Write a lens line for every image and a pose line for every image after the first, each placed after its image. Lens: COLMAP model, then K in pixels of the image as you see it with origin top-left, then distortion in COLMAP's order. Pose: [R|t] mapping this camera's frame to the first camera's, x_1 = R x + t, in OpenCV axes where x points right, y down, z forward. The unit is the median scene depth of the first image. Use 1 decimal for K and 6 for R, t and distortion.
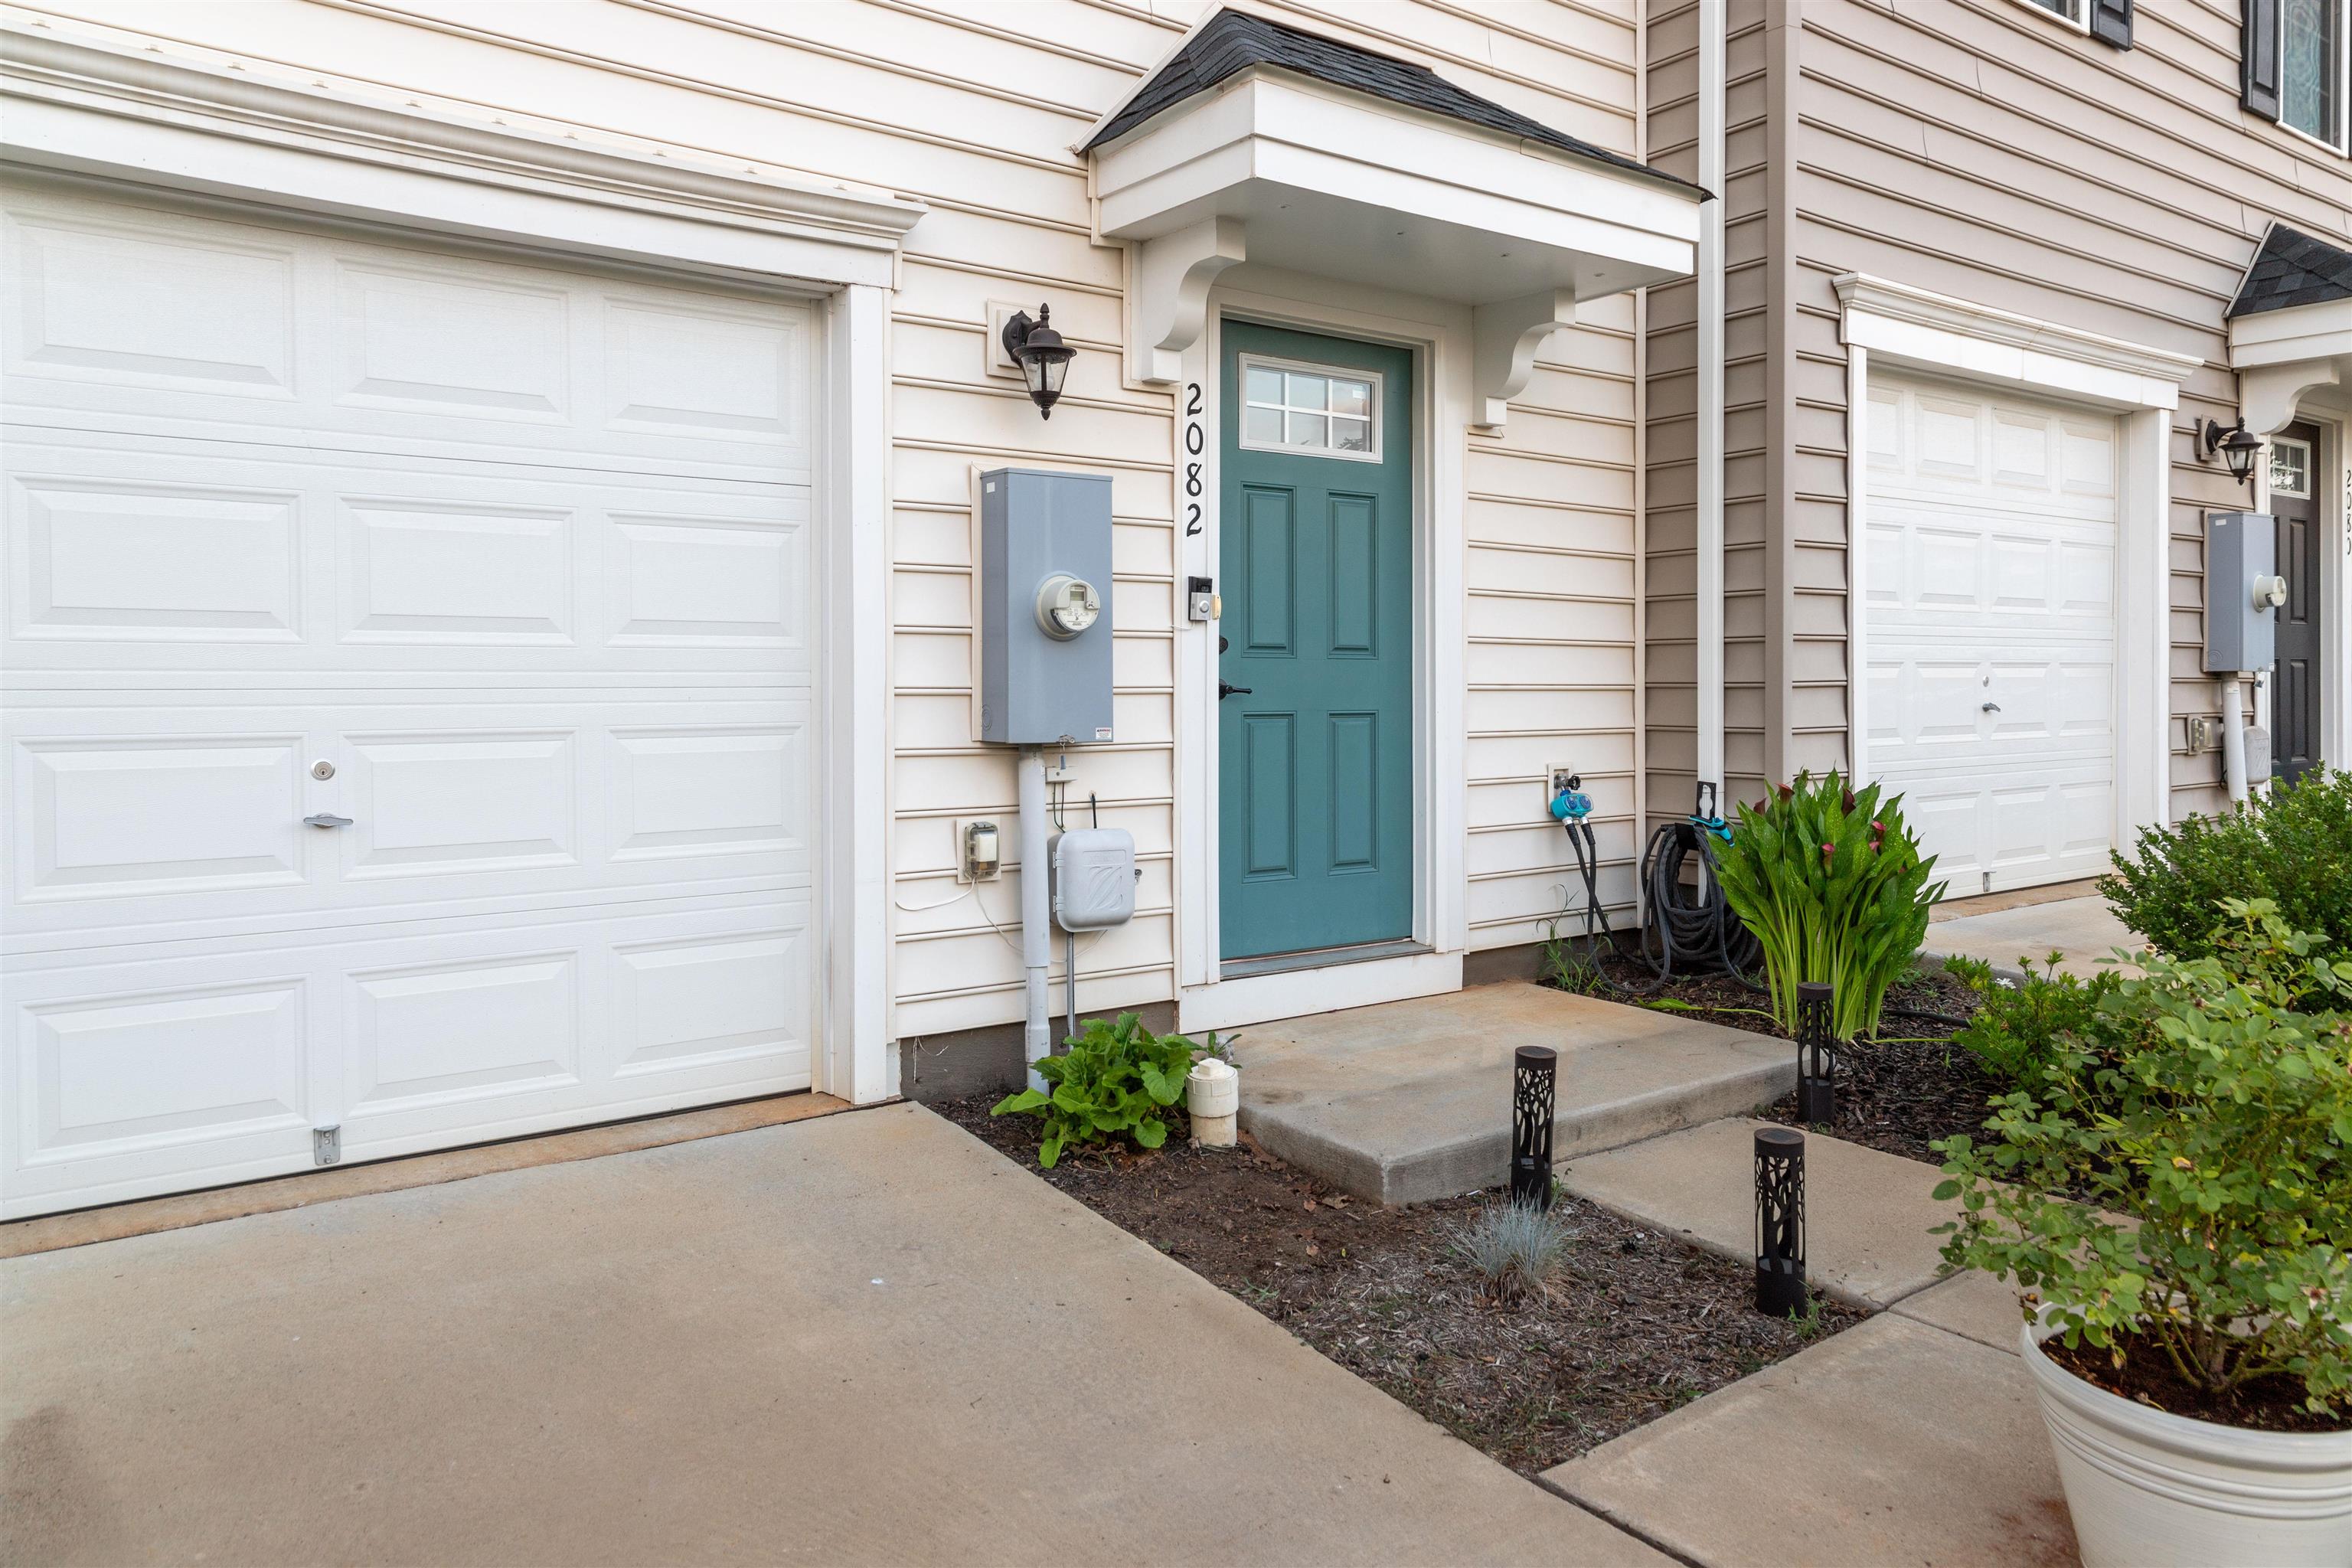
lens RADIAL K [[1711.2, 0, 1204.2], [0, 1711.2, 709.7], [0, 0, 1]] dist [0.015305, -0.001123]
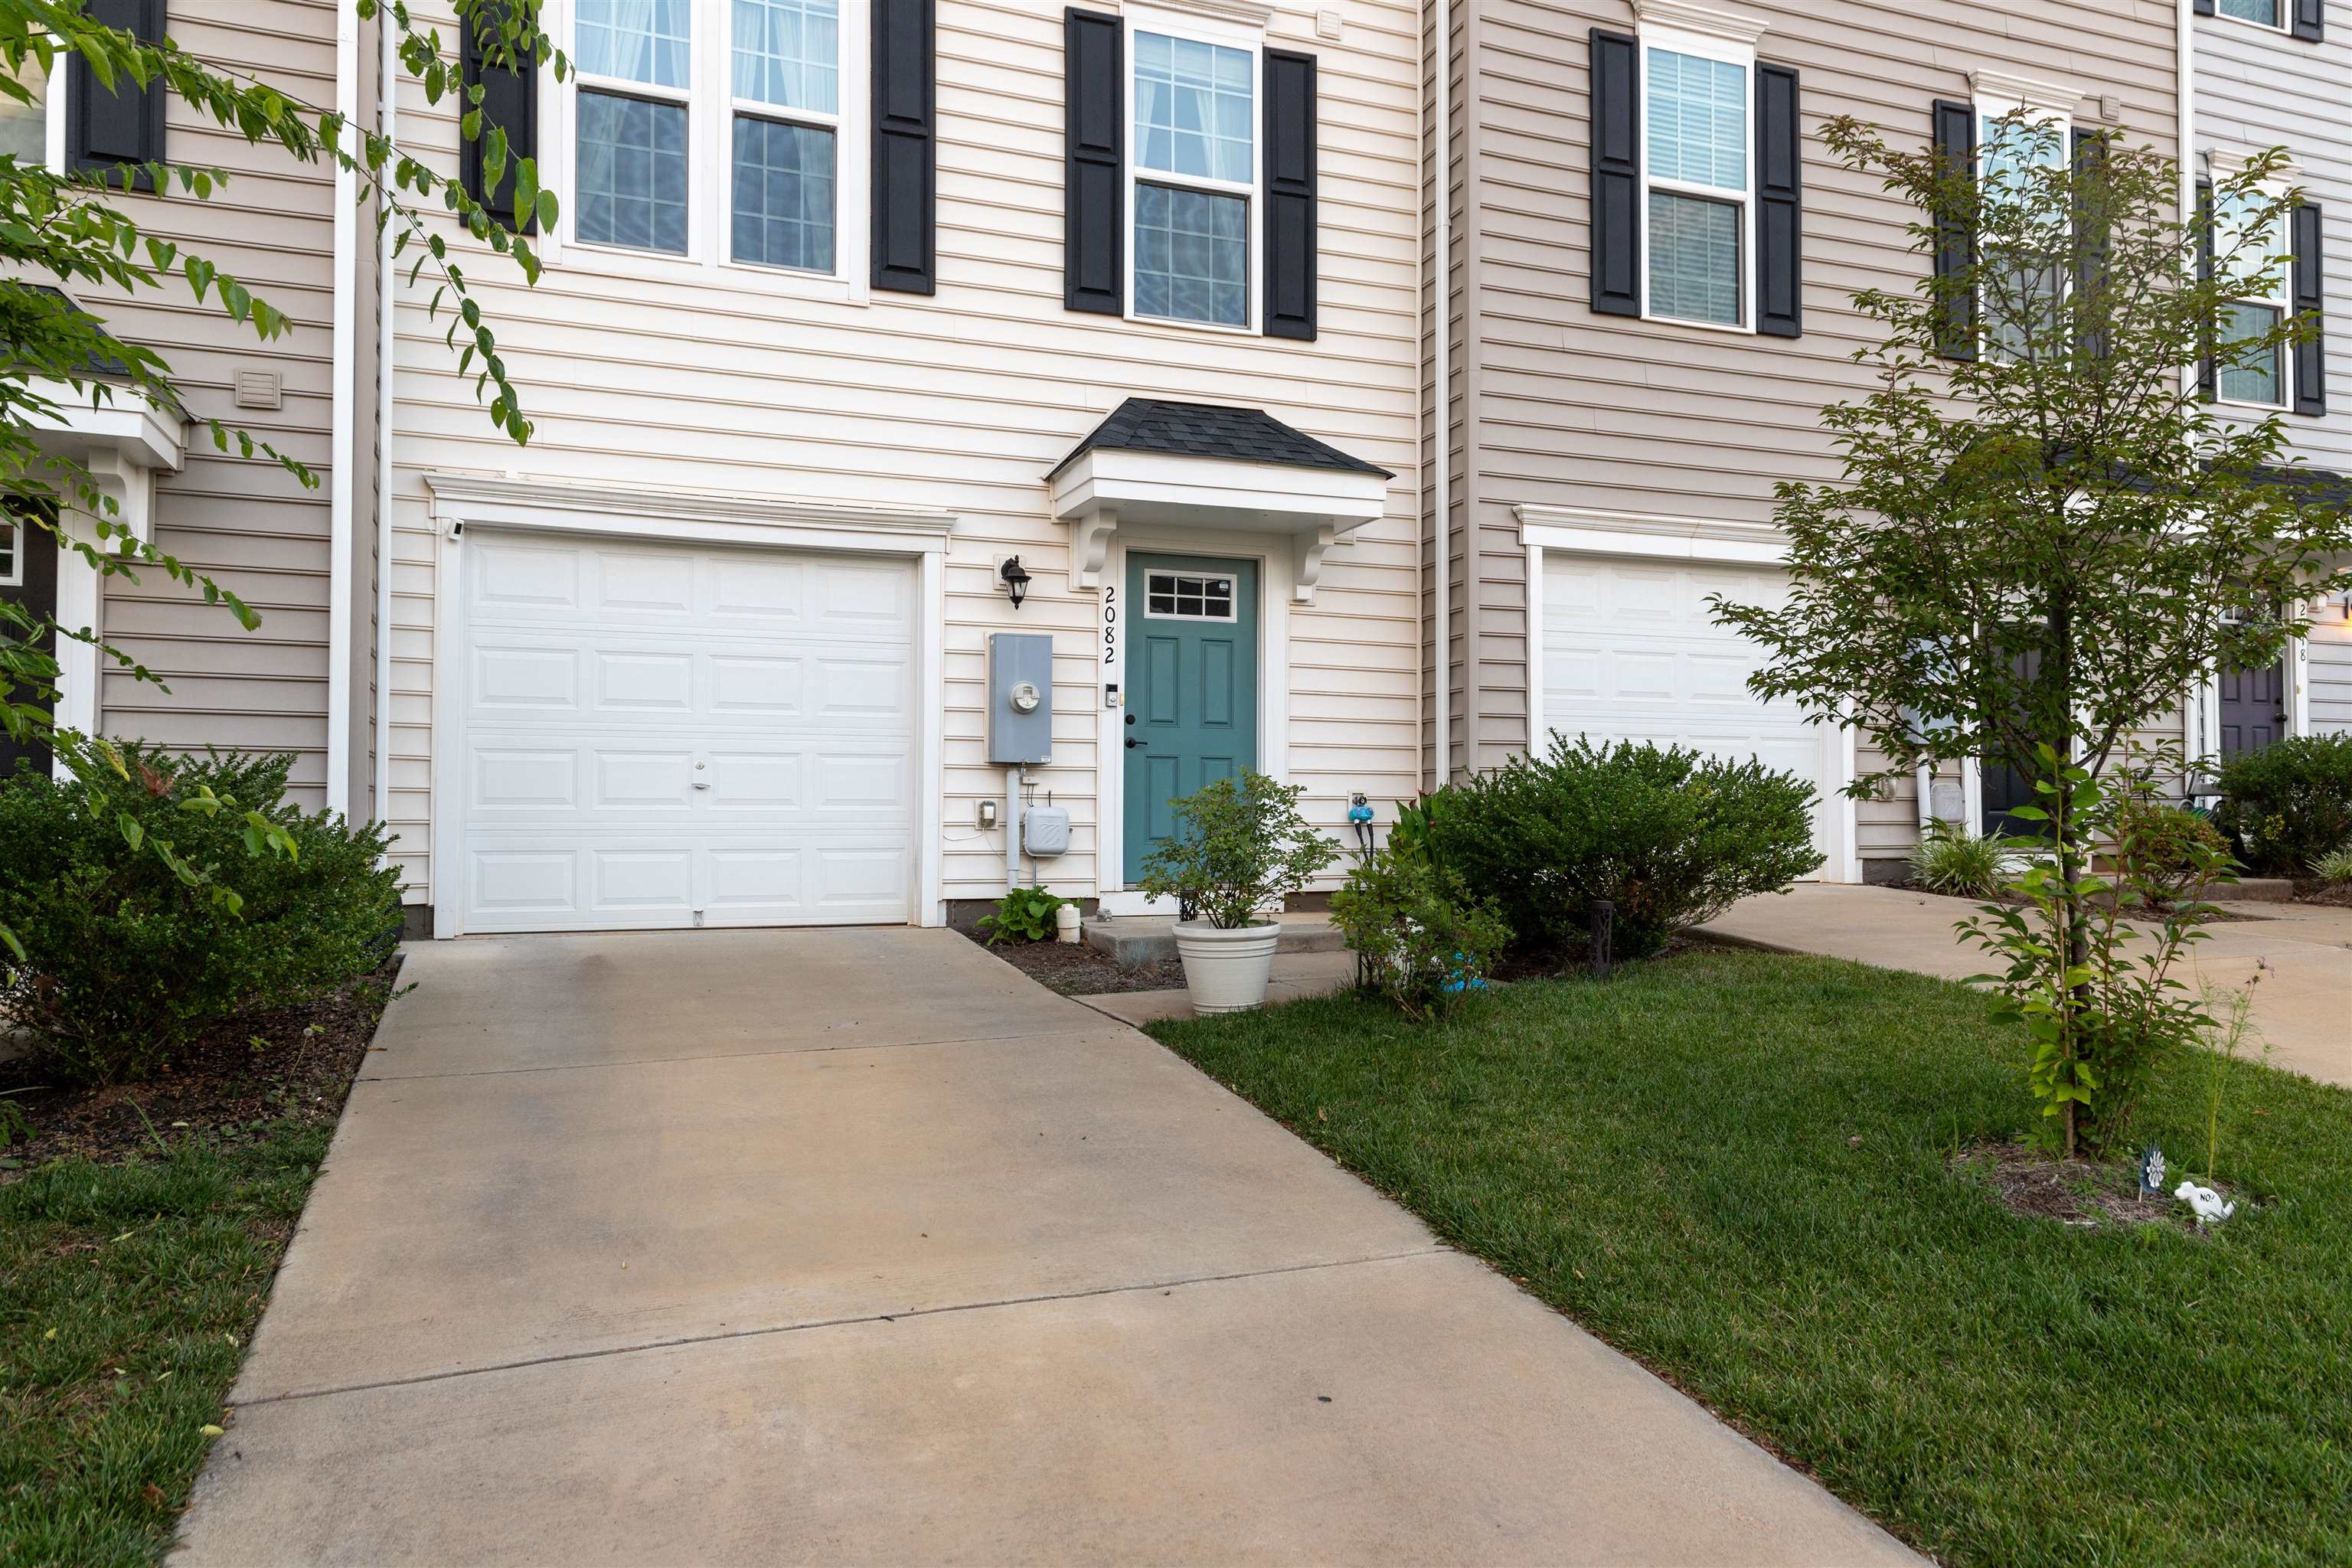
lens RADIAL K [[1687.8, 0, 1176.0], [0, 1687.8, 784.0], [0, 0, 1]] dist [0.017281, 0.003111]
pose [[0.962865, -0.003771, -0.269957, 0.645543], [-0.007237, 0.999183, -0.039771, 0.124485], [0.269886, 0.040248, 0.962051, -0.924700]]
